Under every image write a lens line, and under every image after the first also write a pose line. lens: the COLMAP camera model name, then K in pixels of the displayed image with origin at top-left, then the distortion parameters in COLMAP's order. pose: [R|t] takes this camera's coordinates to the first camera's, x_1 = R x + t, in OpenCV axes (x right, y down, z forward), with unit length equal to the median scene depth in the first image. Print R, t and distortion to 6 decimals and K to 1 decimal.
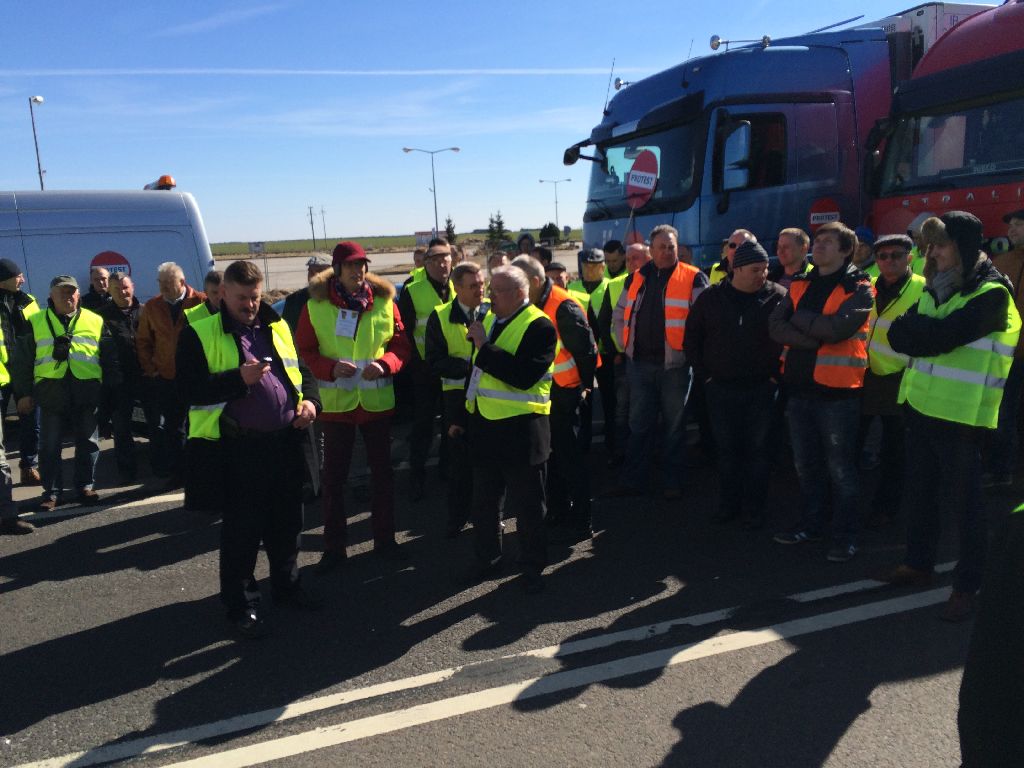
lens RADIAL K [[881.4, 0, 492.1], [0, 881.4, 396.3], [0, 0, 1]] dist [0.031642, -0.010423]
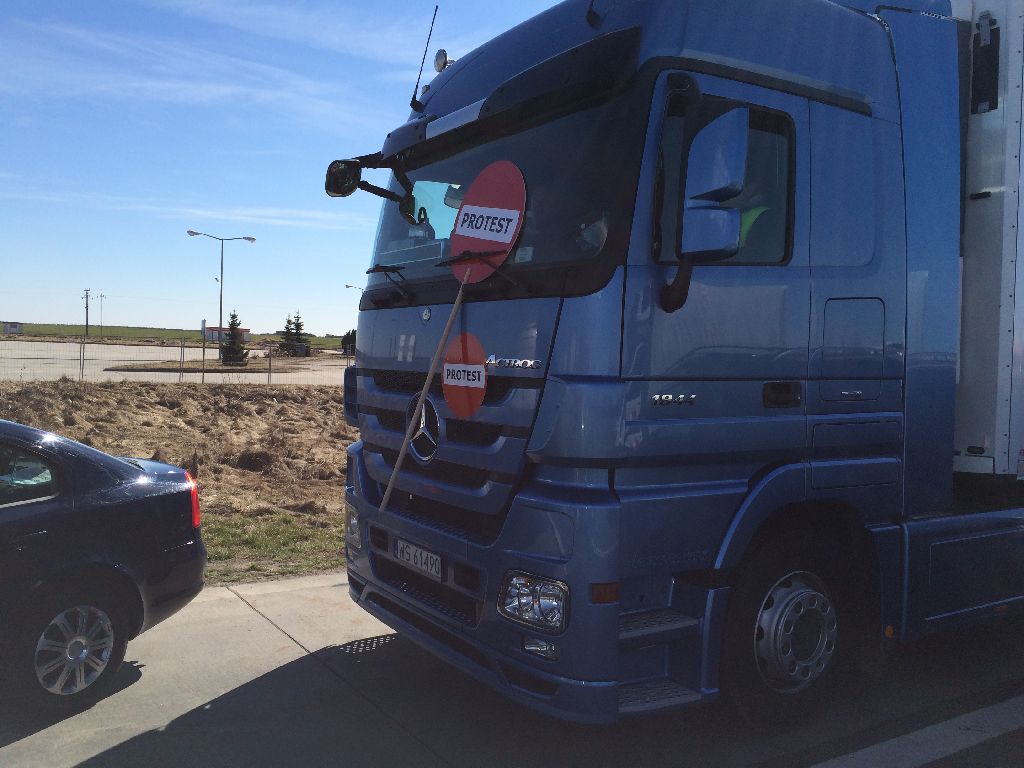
lens RADIAL K [[871.0, 0, 507.7], [0, 871.0, 387.9], [0, 0, 1]] dist [0.045352, -0.006563]
pose [[0.969259, 0.073406, 0.234838, 0.072318], [-0.041233, 0.989421, -0.139093, -0.088657], [-0.242563, 0.125134, 0.962031, 0.511780]]
